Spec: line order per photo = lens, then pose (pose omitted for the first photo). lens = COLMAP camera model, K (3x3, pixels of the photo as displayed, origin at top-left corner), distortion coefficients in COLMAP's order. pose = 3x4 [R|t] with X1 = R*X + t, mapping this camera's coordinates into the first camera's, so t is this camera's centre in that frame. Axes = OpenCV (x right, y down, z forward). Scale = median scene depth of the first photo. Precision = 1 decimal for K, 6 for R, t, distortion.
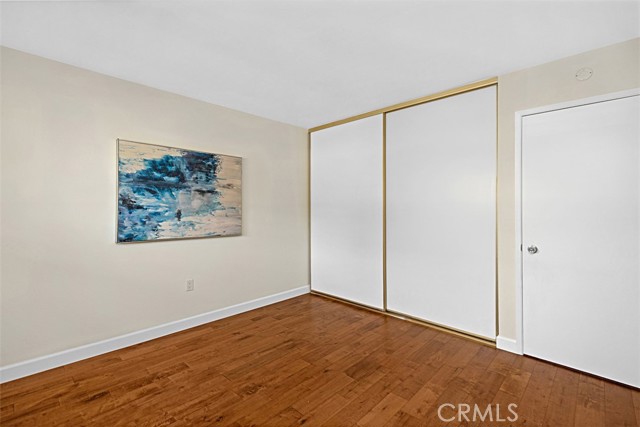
lens RADIAL K [[288.1, 0, 317.9], [0, 288.1, 211.5], [0, 0, 1]] dist [0.015330, 0.000180]
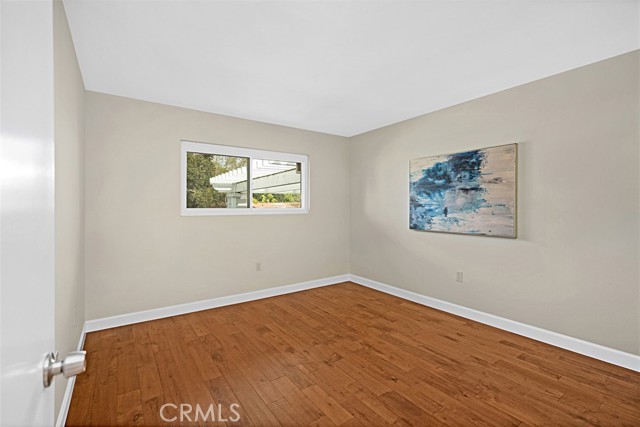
lens RADIAL K [[288.1, 0, 318.2], [0, 288.1, 210.3], [0, 0, 1]] dist [0.015330, 0.000180]
pose [[-0.178046, 0.012559, -0.983942, 0.786666], [-0.004870, 0.999895, 0.013644, -0.007346], [0.984010, 0.007221, -0.177966, 0.731859]]
